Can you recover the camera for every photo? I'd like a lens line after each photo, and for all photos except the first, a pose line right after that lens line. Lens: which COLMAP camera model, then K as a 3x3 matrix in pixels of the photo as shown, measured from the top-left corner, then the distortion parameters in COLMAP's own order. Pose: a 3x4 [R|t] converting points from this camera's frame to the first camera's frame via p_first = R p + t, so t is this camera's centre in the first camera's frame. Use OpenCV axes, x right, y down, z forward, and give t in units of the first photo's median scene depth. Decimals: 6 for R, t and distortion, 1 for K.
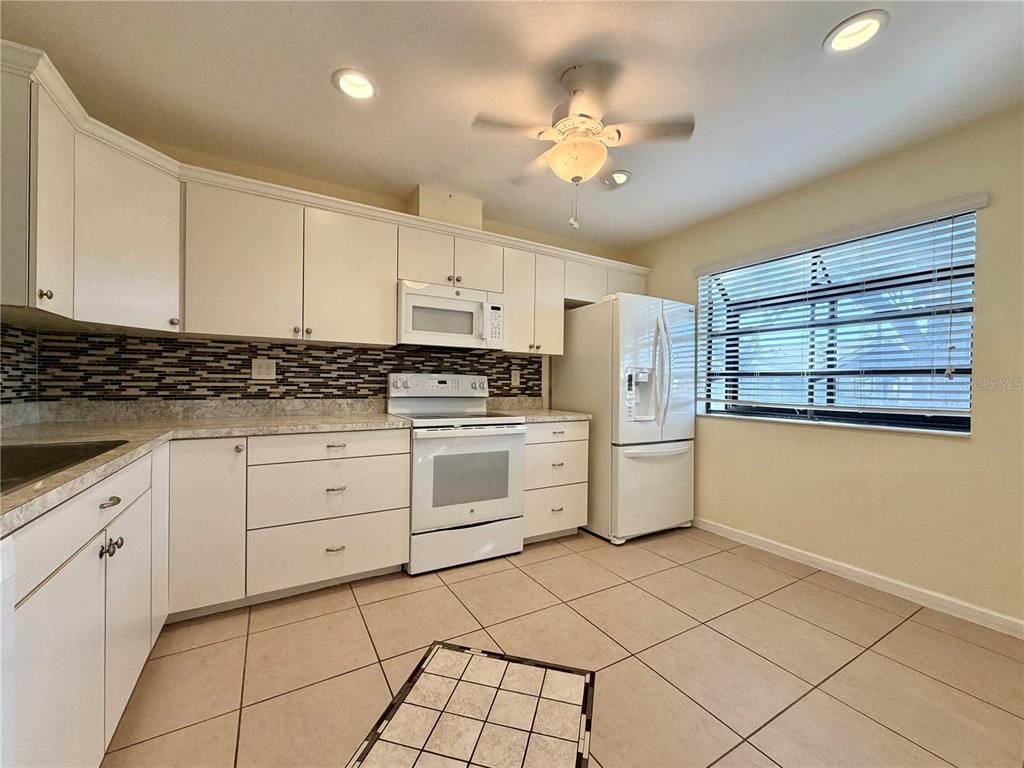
lens RADIAL K [[407.7, 0, 510.3], [0, 407.7, 382.7], [0, 0, 1]] dist [0.001419, -0.000765]
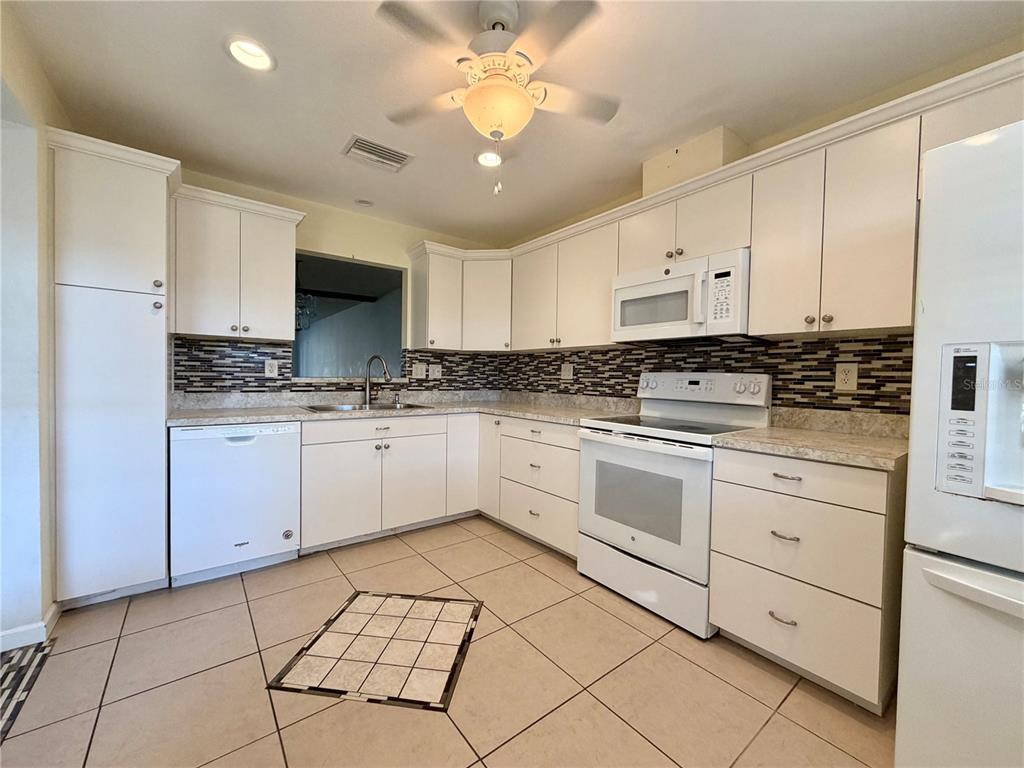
lens RADIAL K [[407.7, 0, 509.4], [0, 407.7, 384.1], [0, 0, 1]] dist [0.001419, -0.000765]
pose [[0.127577, 0.008250, -0.991794, 0.658012], [-0.014898, 0.999869, 0.006401, 0.002048], [0.991717, 0.013959, 0.127683, 0.617405]]
